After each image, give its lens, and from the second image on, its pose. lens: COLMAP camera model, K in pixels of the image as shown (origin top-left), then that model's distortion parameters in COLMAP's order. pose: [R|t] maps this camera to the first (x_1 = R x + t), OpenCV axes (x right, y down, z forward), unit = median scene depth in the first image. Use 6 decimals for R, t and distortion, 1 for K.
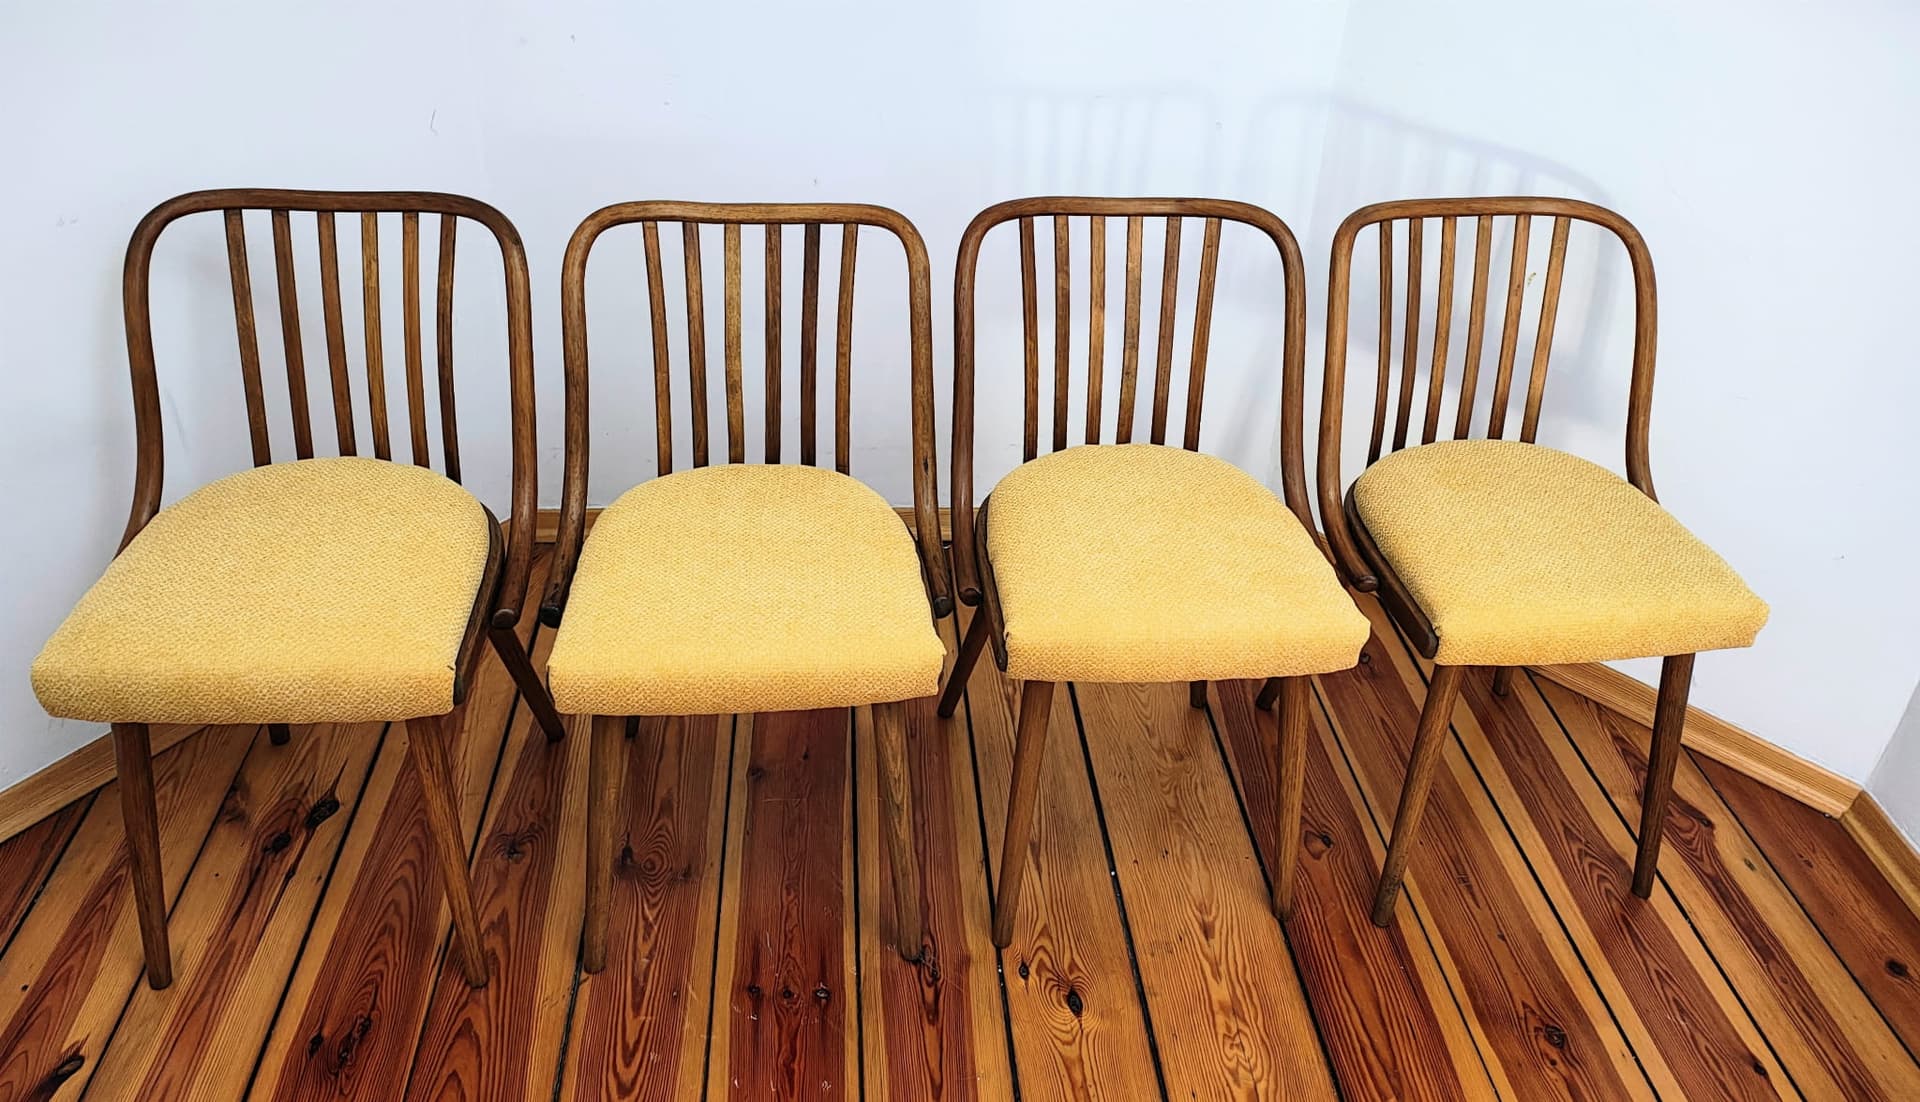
lens RADIAL K [[1421.4, 0, 966.2], [0, 1421.4, 545.6], [0, 0, 1]] dist [-0.008466, -0.021760]
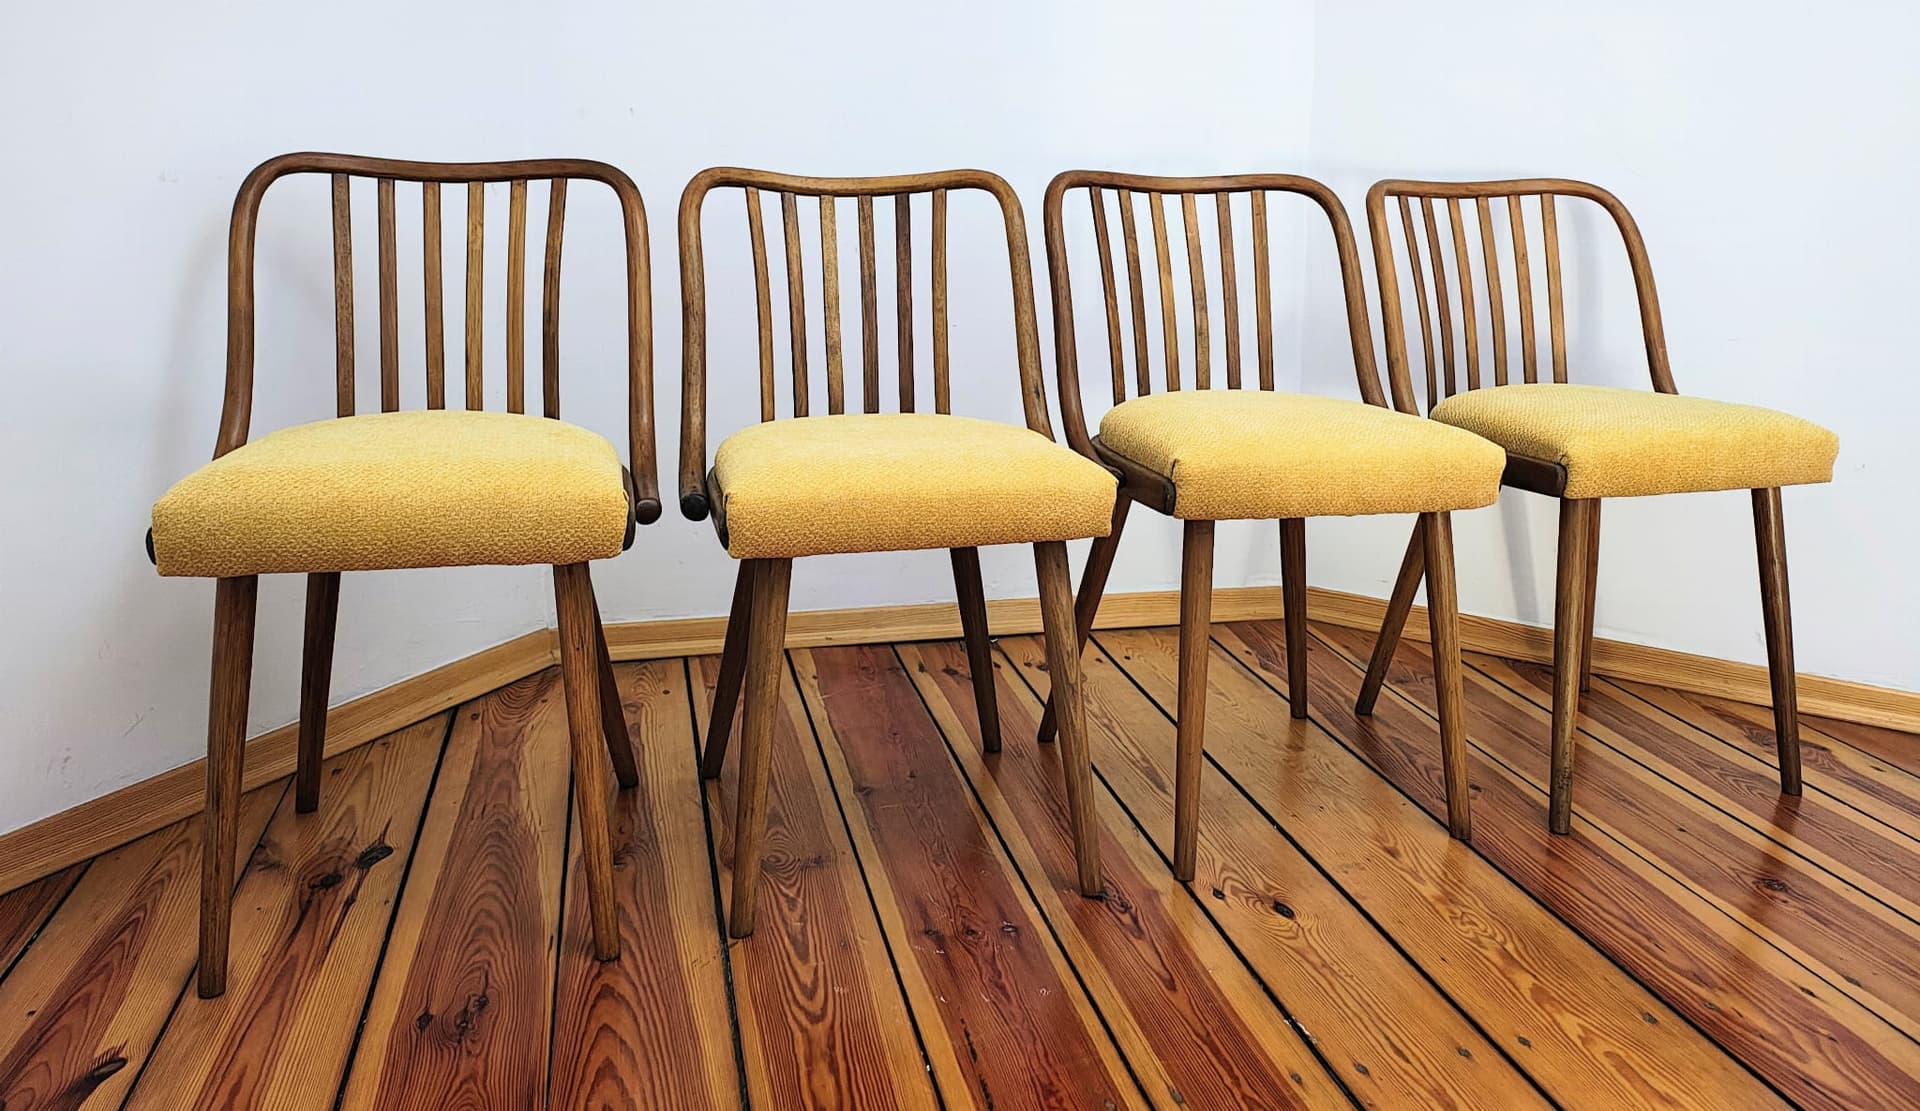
lens RADIAL K [[1494.4, 0, 997.9], [0, 1494.4, 520.4], [0, 0, 1]] dist [-0.008908, -0.022942]
pose [[0.984574, -0.073448, 0.158807, -0.231657], [0.126427, 0.926081, -0.355514, 0.401571], [-0.120957, 0.370107, 0.921081, 0.057478]]
